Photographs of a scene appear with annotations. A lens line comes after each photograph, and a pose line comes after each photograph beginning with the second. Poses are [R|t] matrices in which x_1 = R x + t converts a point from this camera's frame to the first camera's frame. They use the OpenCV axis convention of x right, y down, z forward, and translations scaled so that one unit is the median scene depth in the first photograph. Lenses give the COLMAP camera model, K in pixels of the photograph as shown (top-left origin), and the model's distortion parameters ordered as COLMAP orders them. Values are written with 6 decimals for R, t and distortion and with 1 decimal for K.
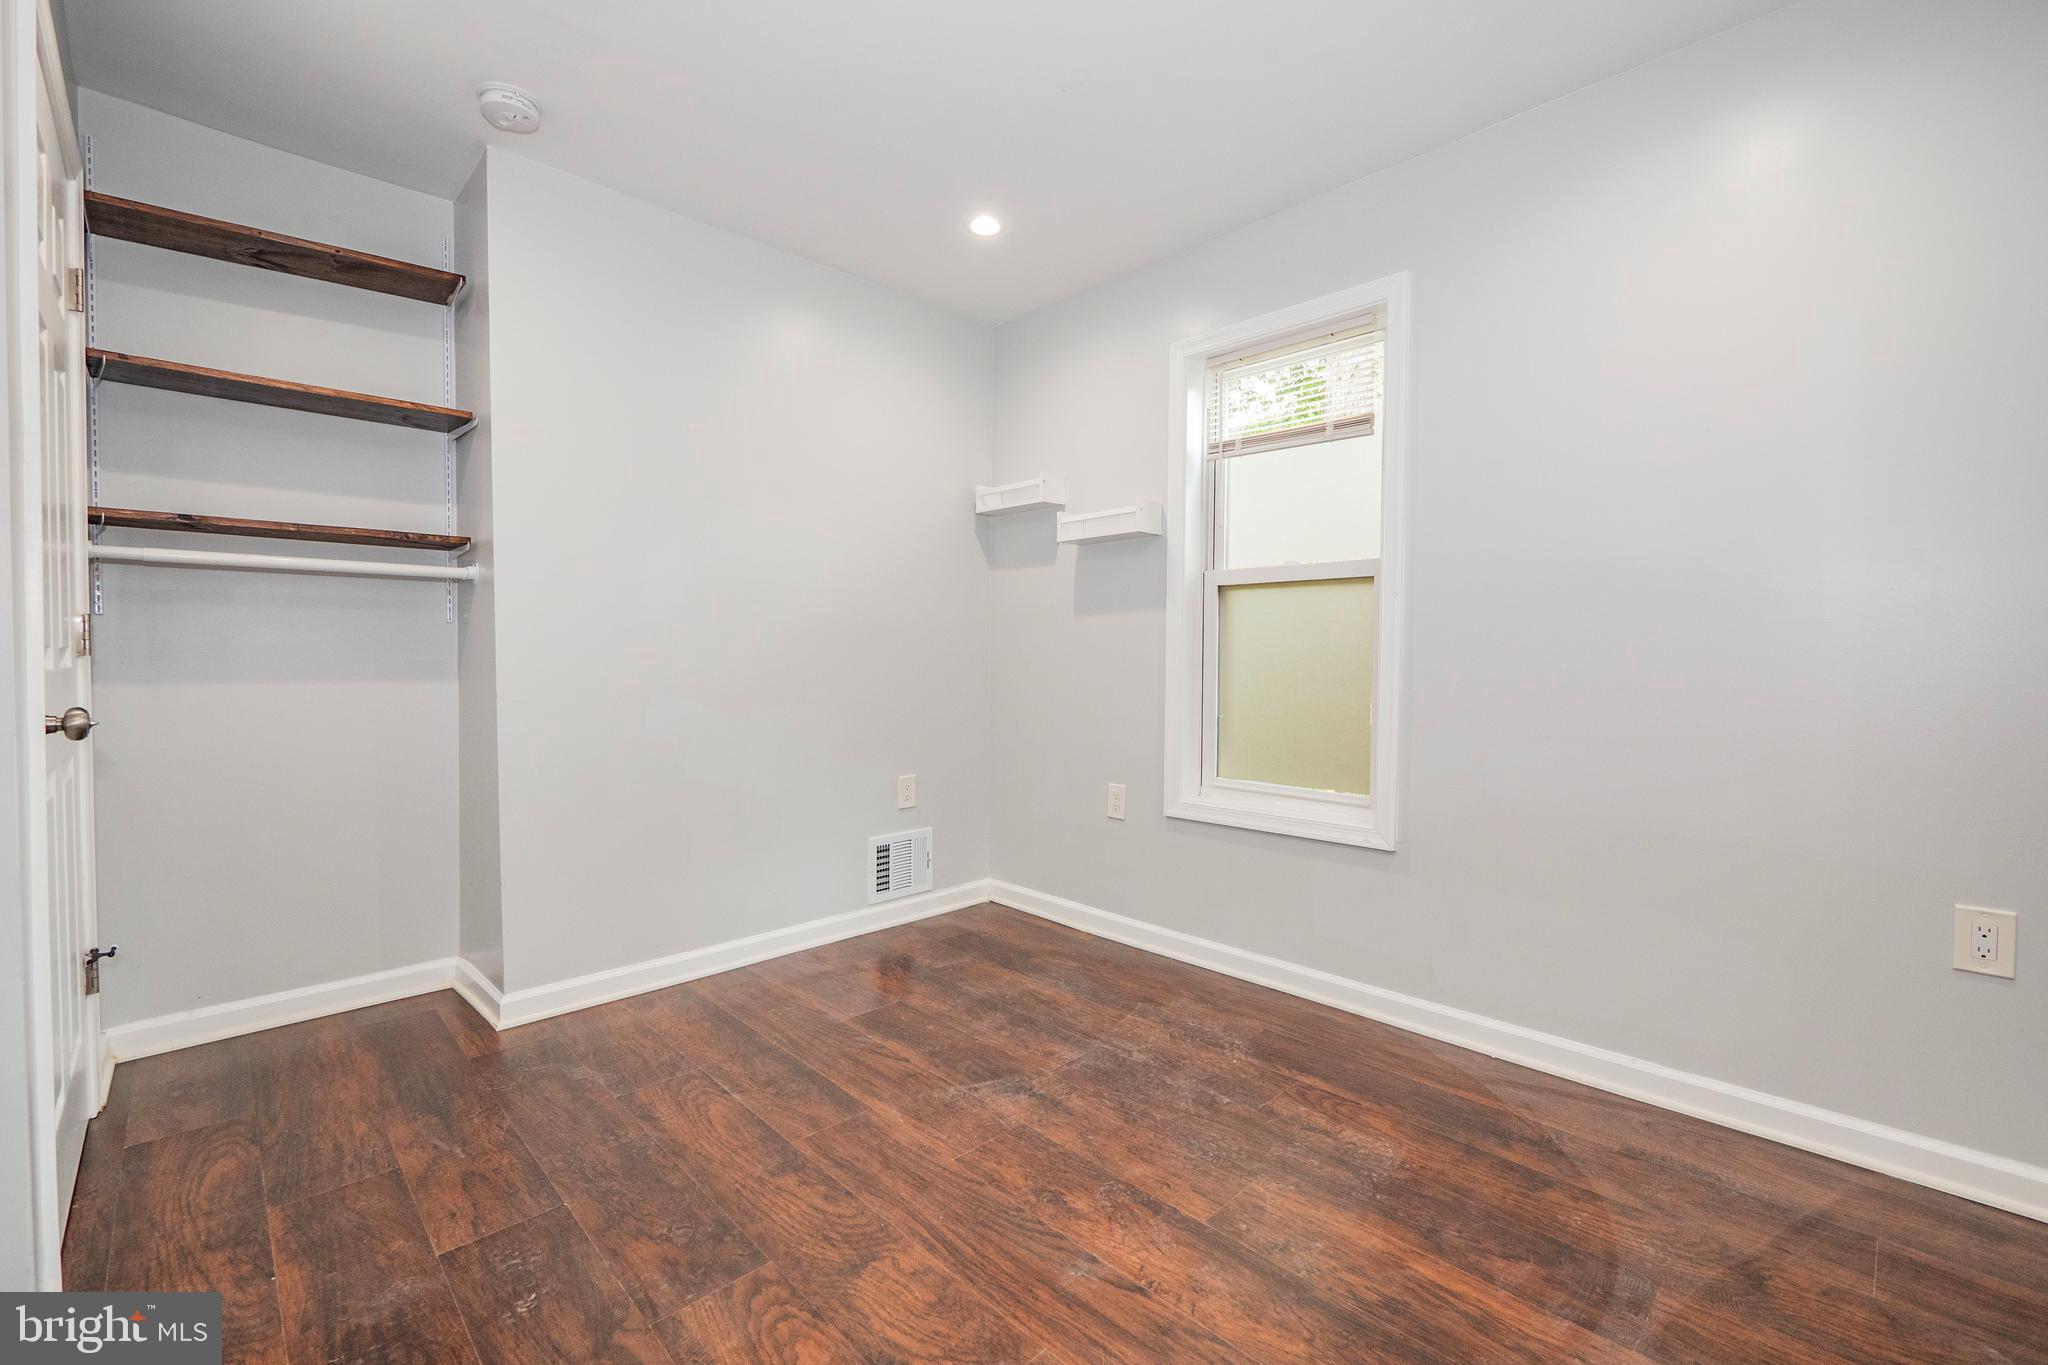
lens RADIAL K [[861.4, 0, 1022.6], [0, 861.4, 676.7], [0, 0, 1]] dist [-0.007675, 0.001227]
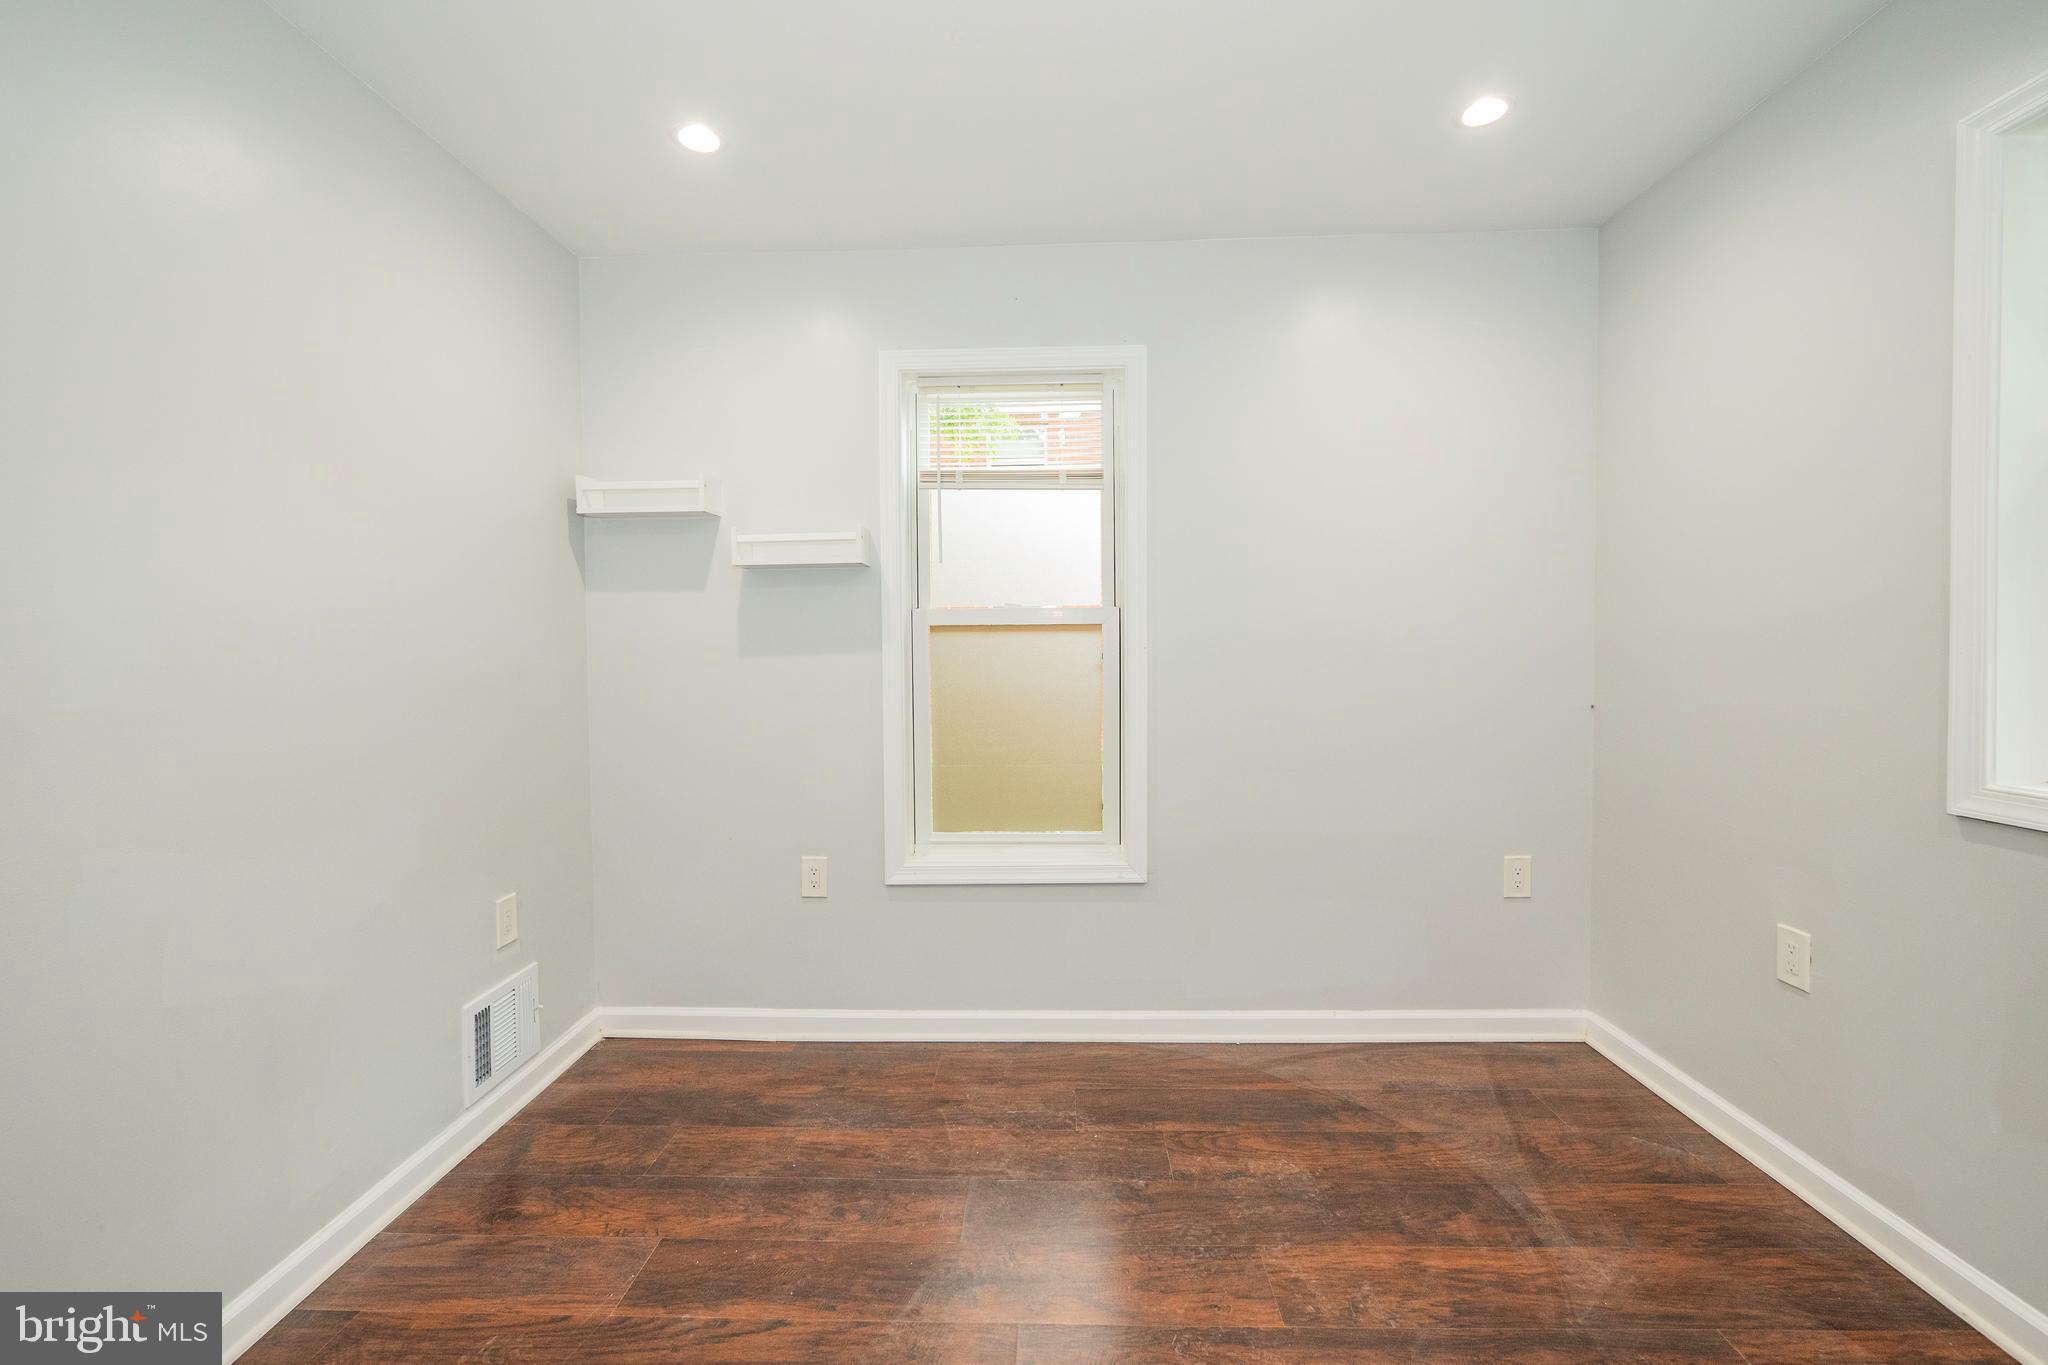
lens RADIAL K [[861.4, 0, 1022.4], [0, 861.4, 673.9], [0, 0, 1]] dist [-0.007675, 0.001227]
pose [[0.721823, -0.033243, 0.691279, -0.446836], [0.030430, 0.999404, 0.016286, -0.085866], [-0.691409, 0.009280, 0.722404, 0.345256]]
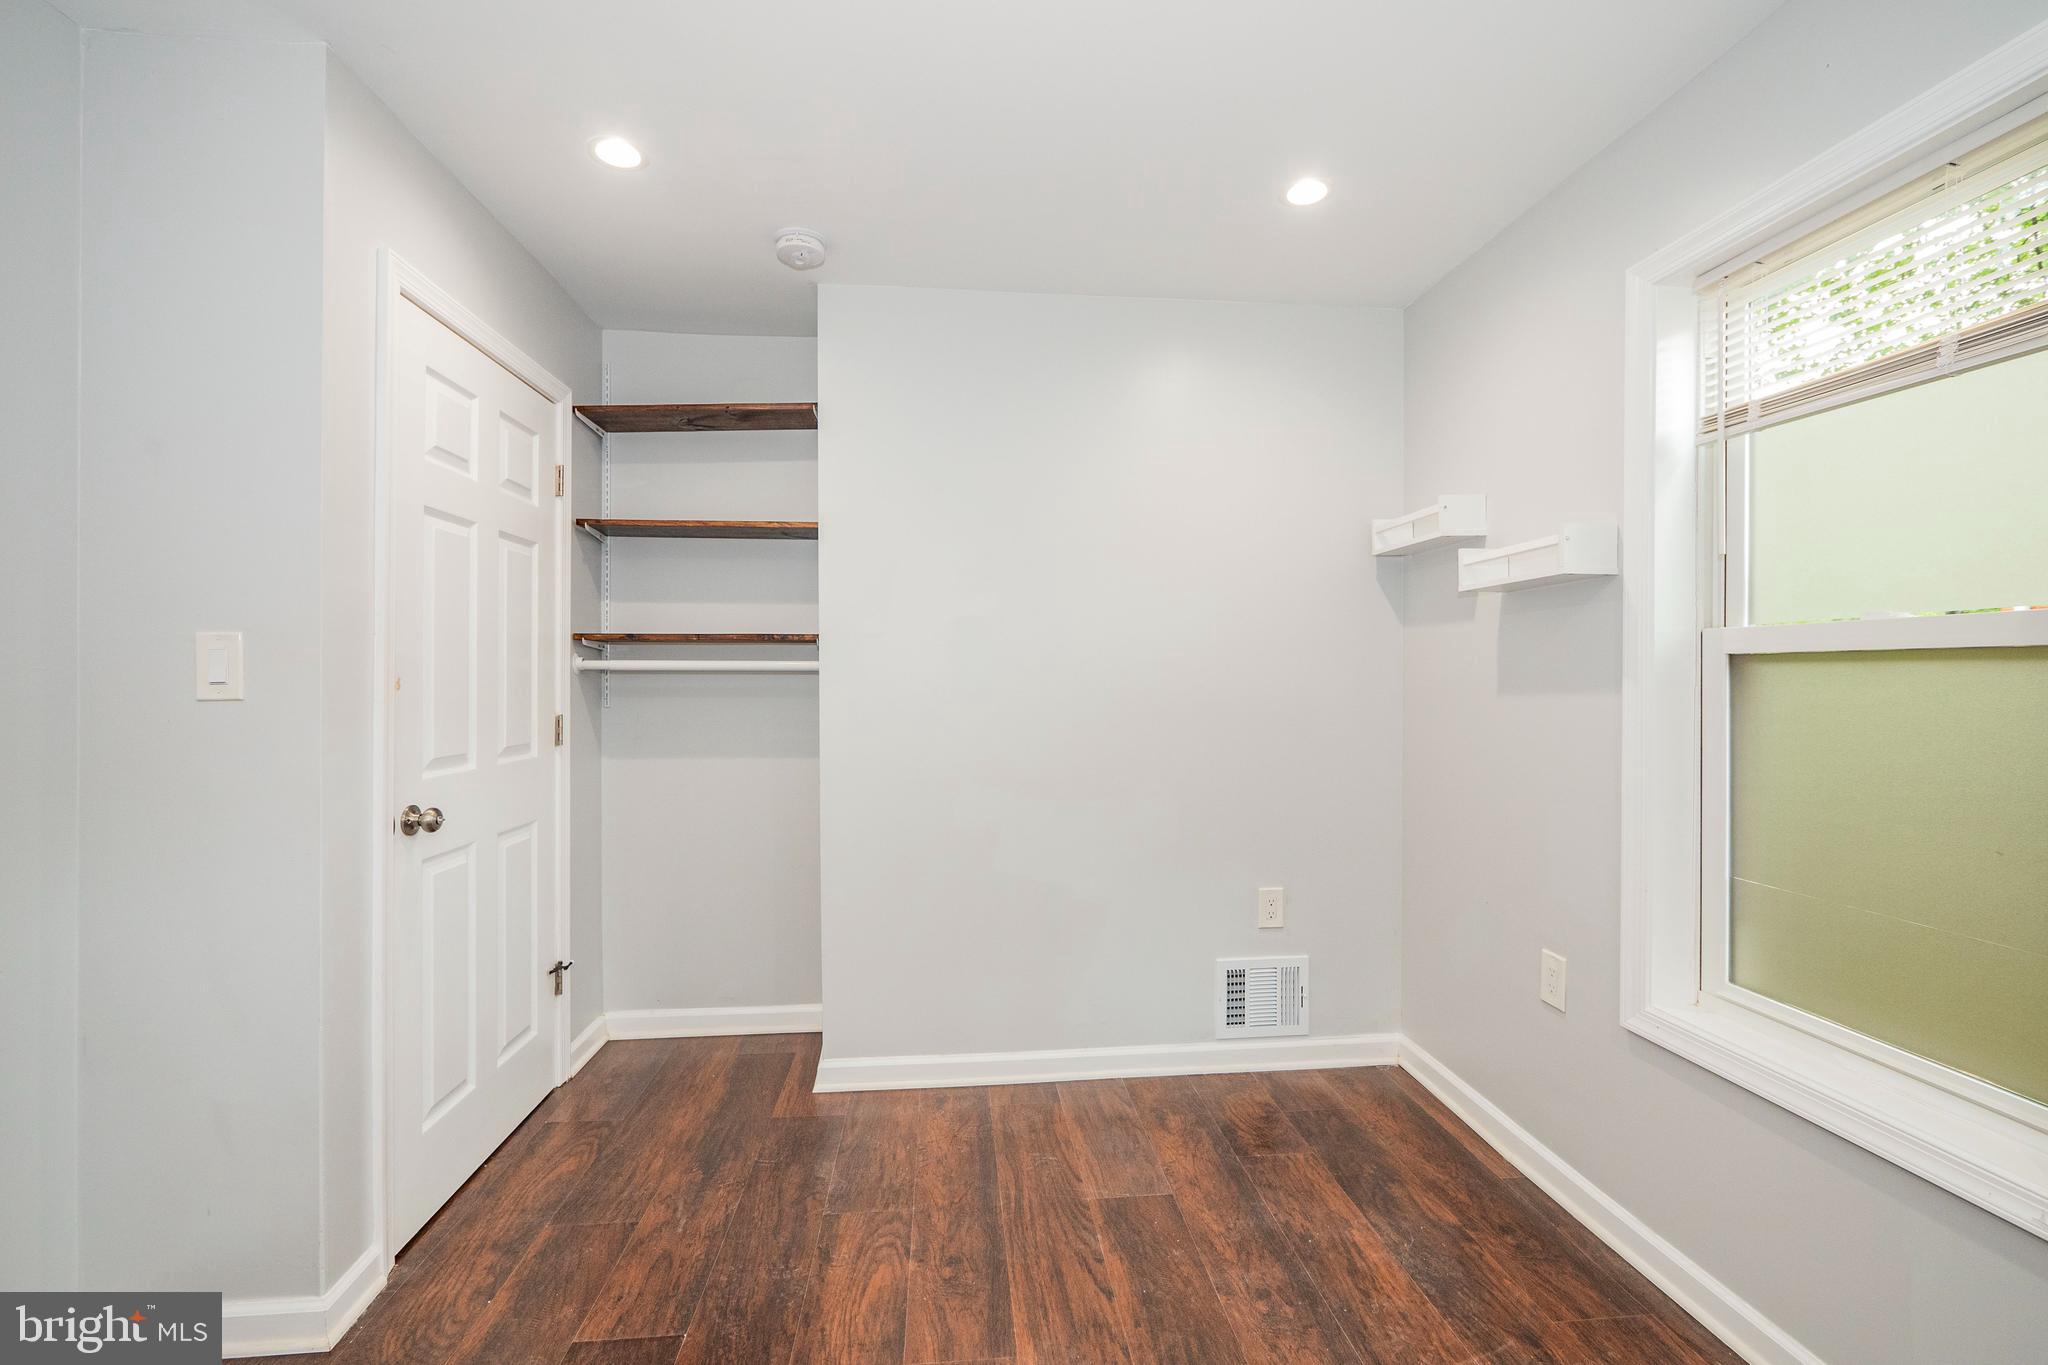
lens RADIAL K [[861.4, 0, 1023.4], [0, 861.4, 675.0], [0, 0, 1]] dist [-0.007675, 0.001227]
pose [[0.780760, -0.004864, -0.624812, 0.283449], [-0.012947, 0.999629, -0.023960, -0.093288], [0.624697, 0.026797, 0.780407, 0.320850]]
